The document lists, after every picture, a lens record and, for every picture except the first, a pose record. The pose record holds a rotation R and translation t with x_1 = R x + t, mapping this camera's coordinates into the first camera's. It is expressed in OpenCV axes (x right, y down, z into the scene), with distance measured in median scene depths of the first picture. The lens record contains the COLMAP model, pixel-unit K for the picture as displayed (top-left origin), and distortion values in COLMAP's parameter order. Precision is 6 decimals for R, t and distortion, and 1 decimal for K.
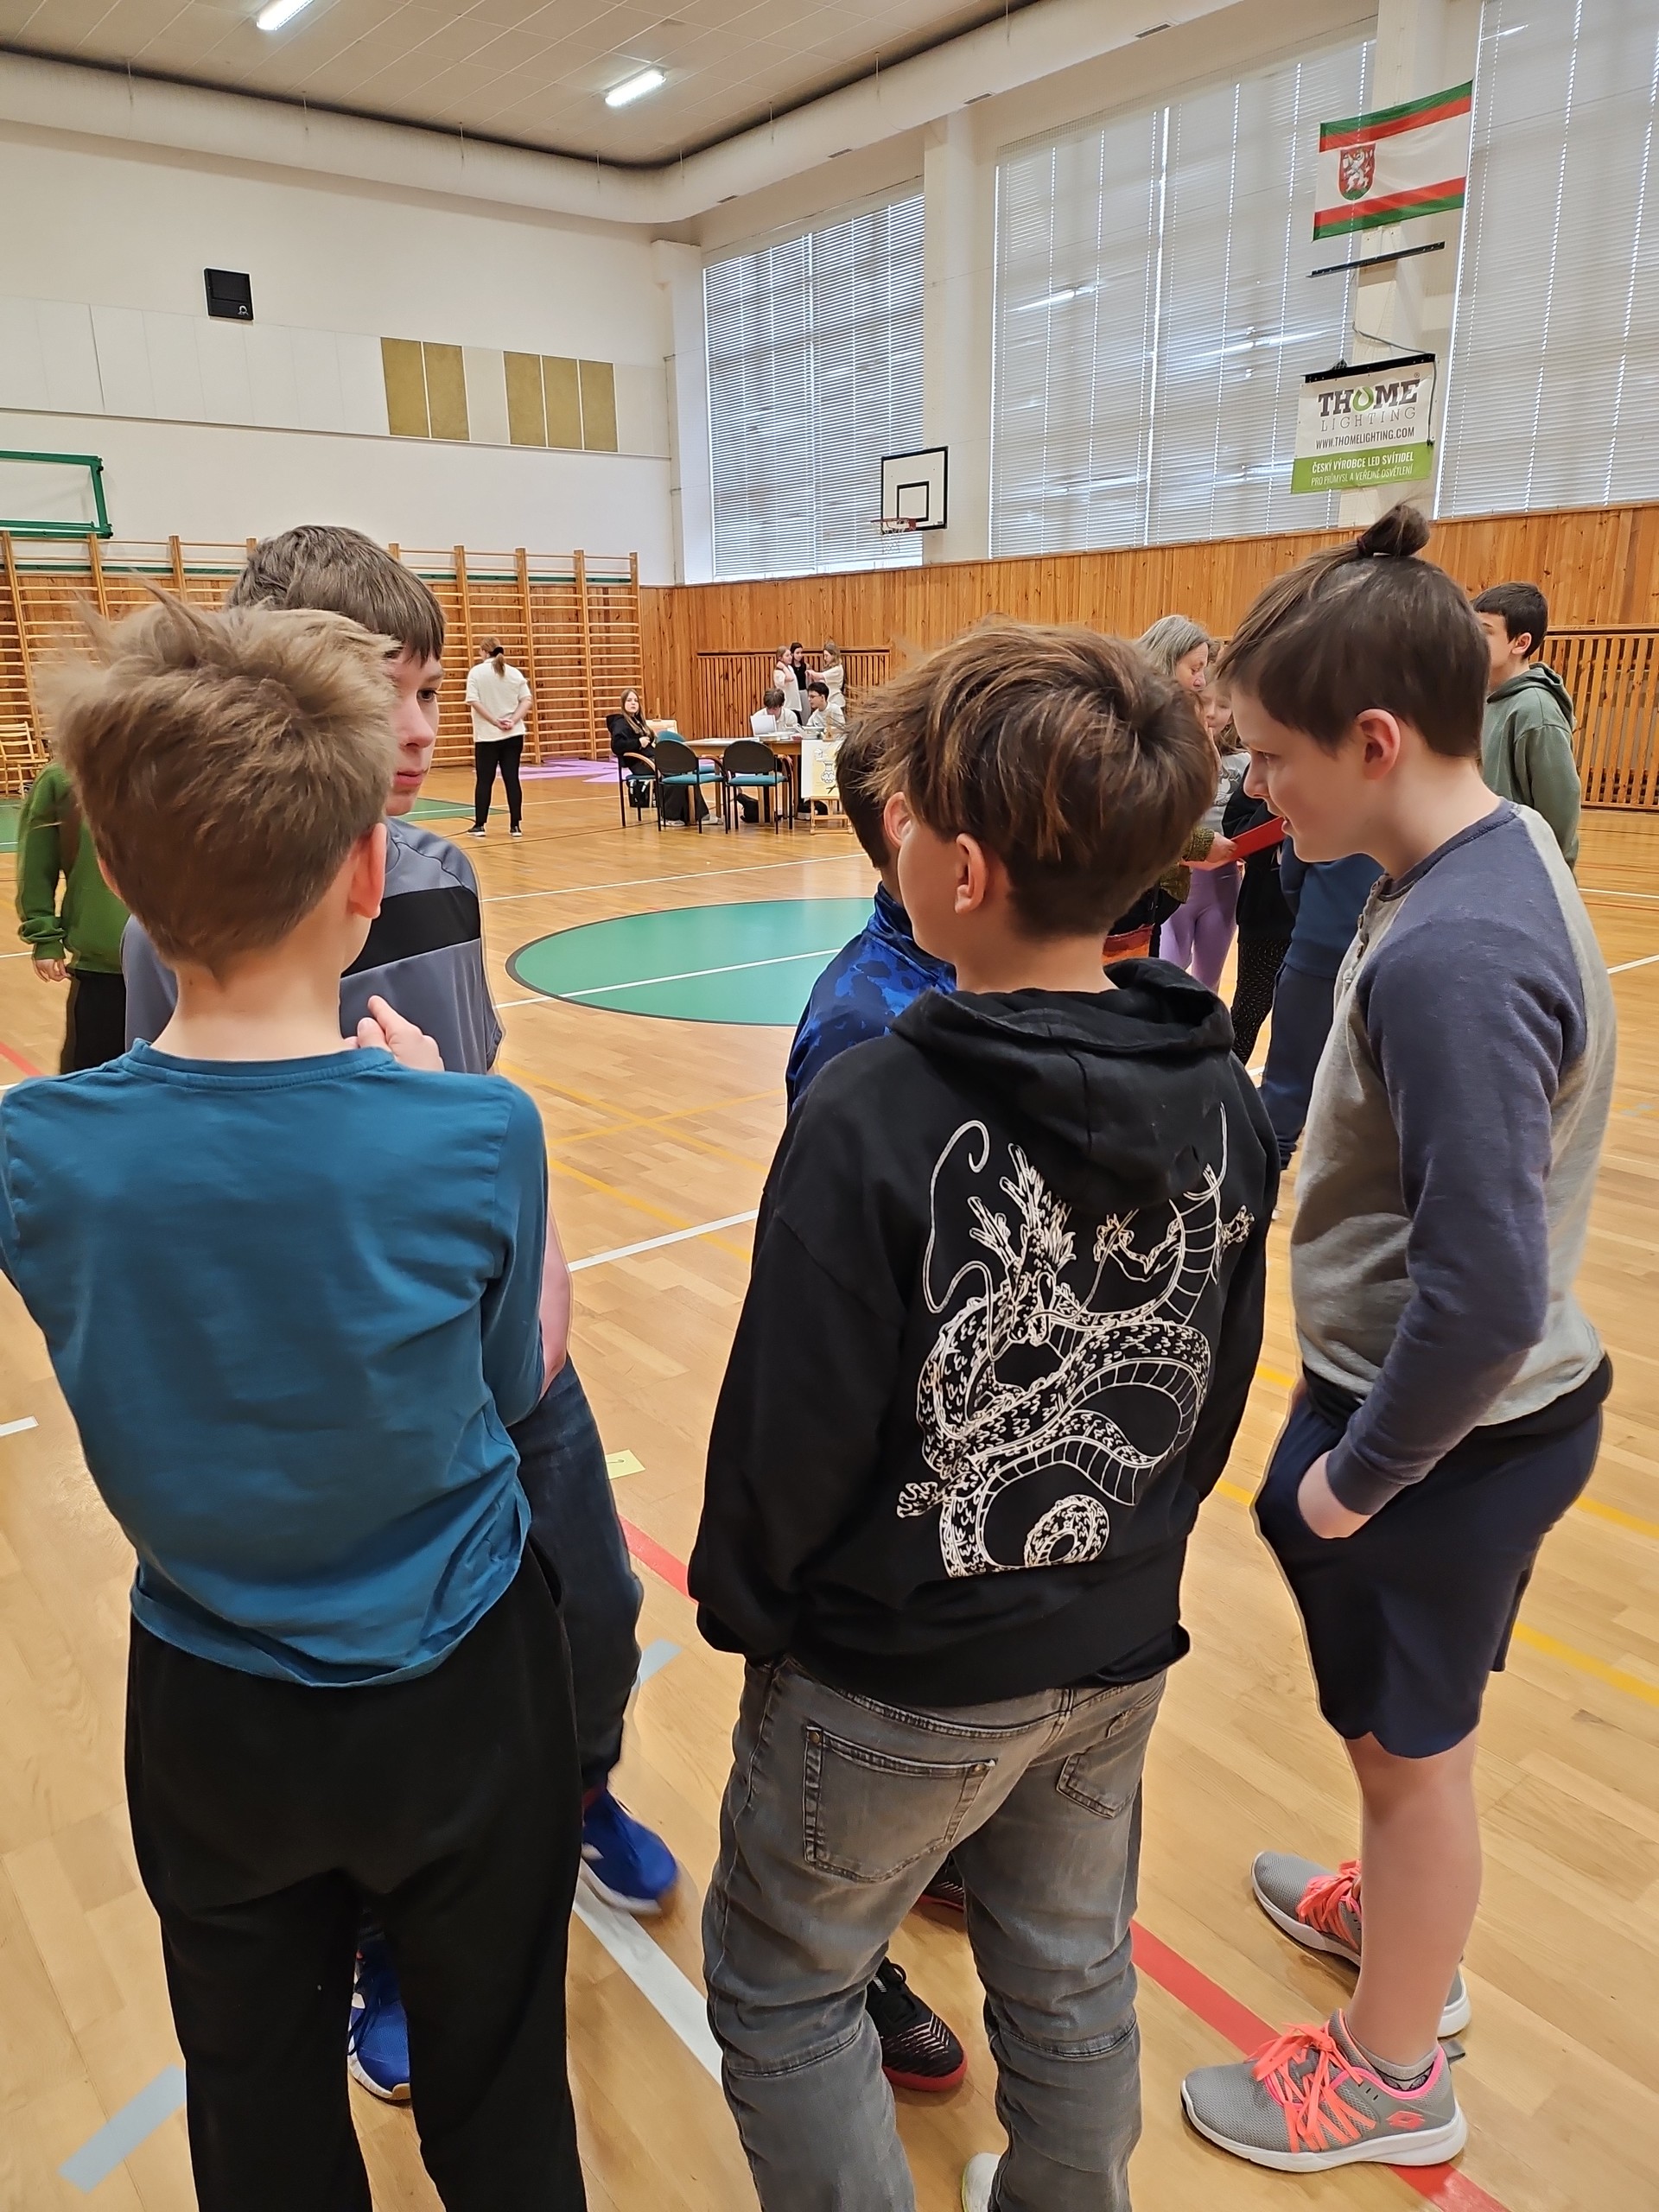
lens RADIAL K [[1562.8, 0, 831.4], [0, 1562.8, 1106.4], [0, 0, 1]] dist [0.002890, 0.000263]
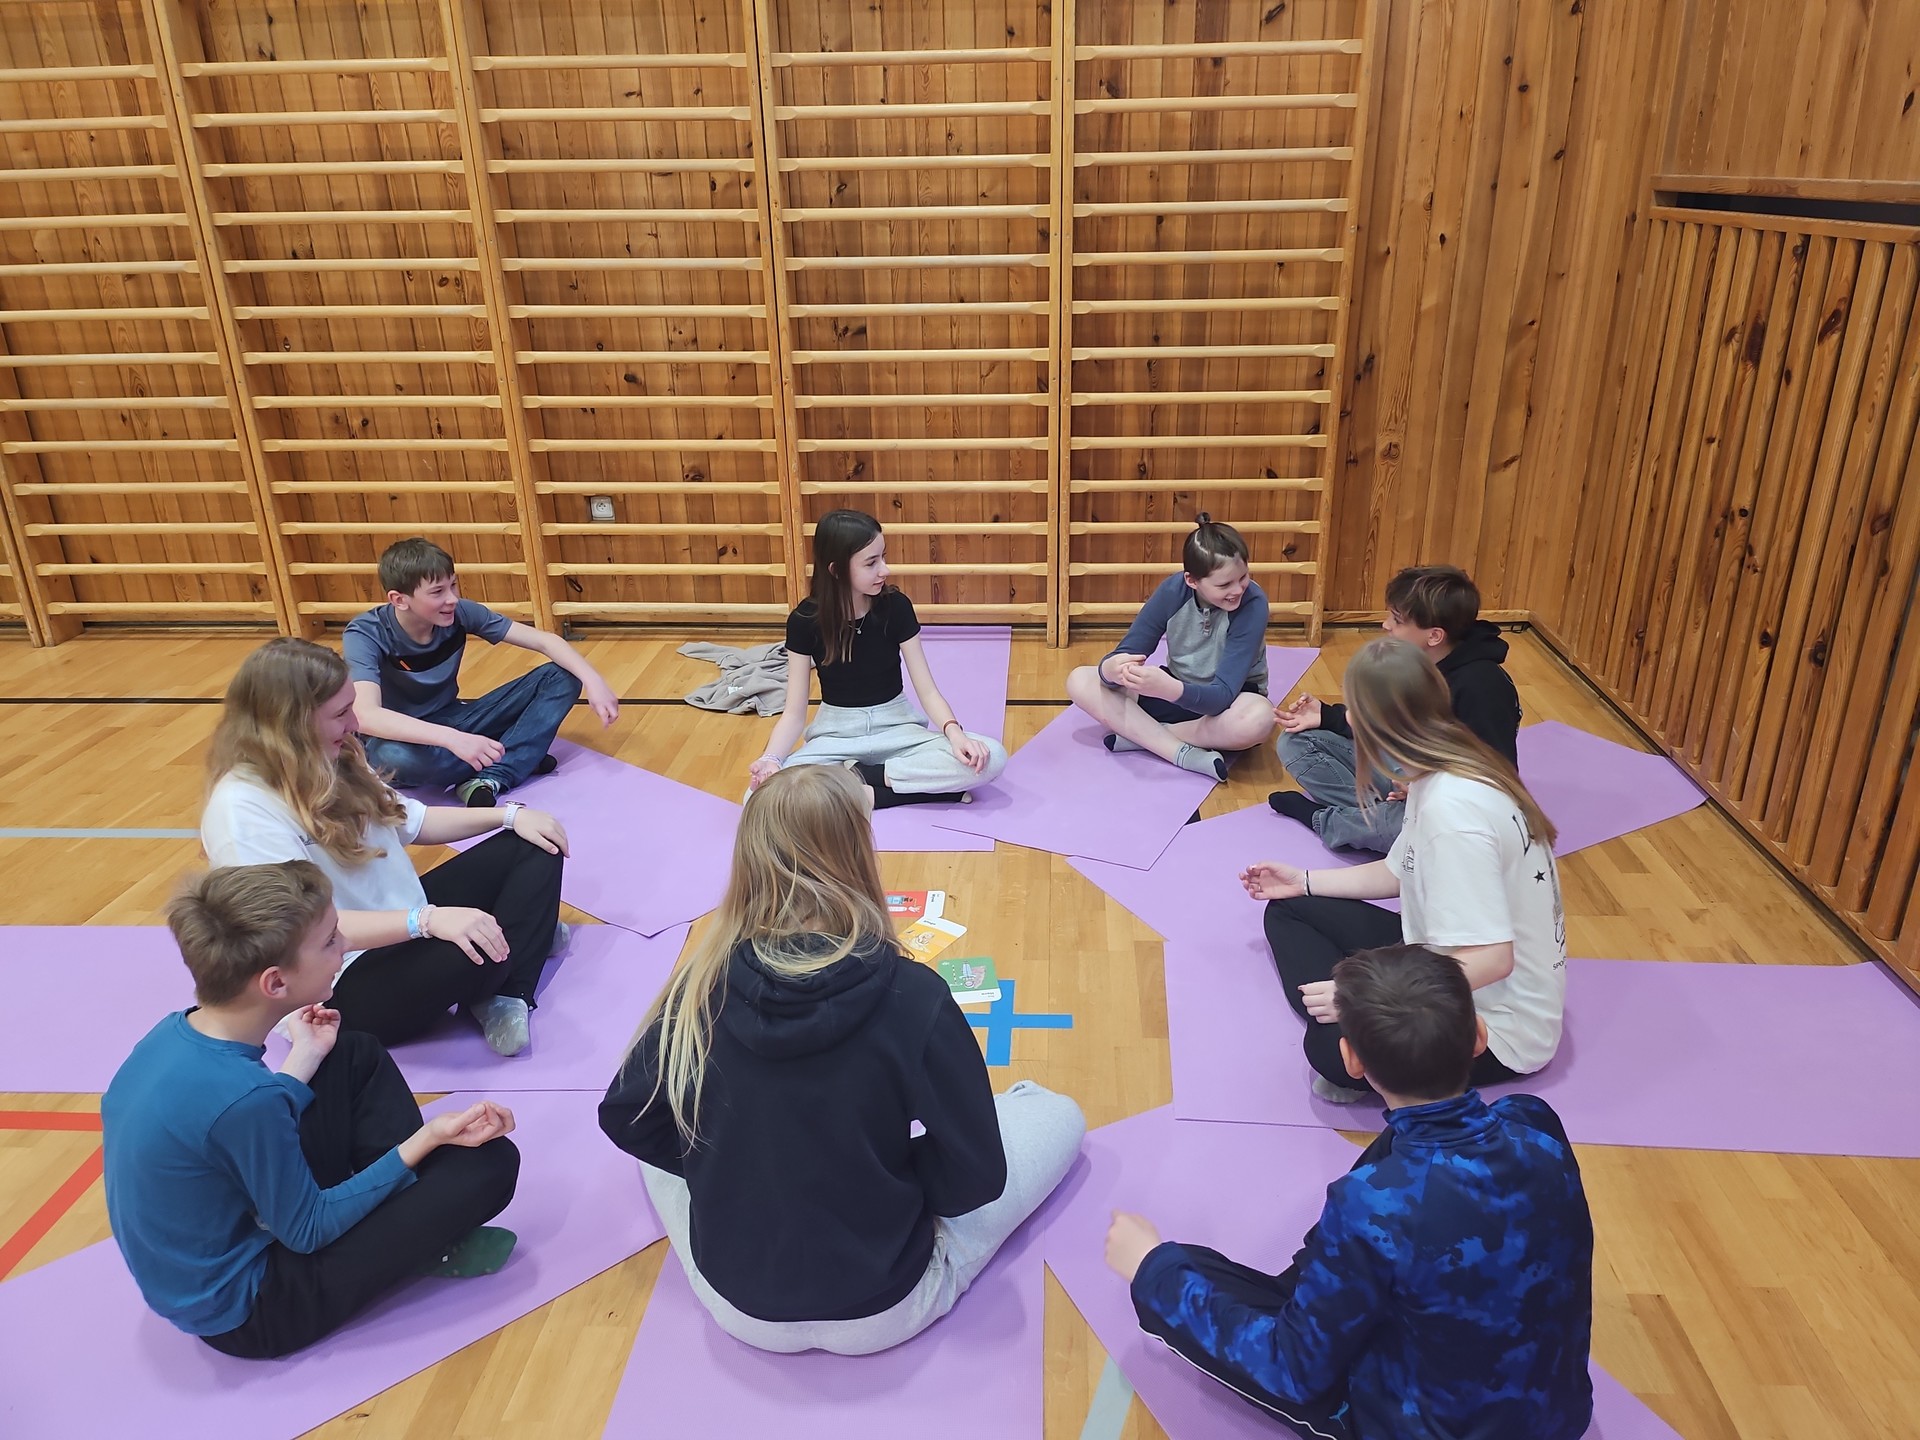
lens RADIAL K [[1356.5, 0, 964.8], [0, 1356.5, 726.2], [0, 0, 1]] dist [0.002890, 0.000263]
pose [[0.740930, 0.250043, -0.623298, -0.028978], [-0.170432, 0.967729, 0.185618, -0.247840], [0.649596, -0.031300, 0.759635, 0.833123]]
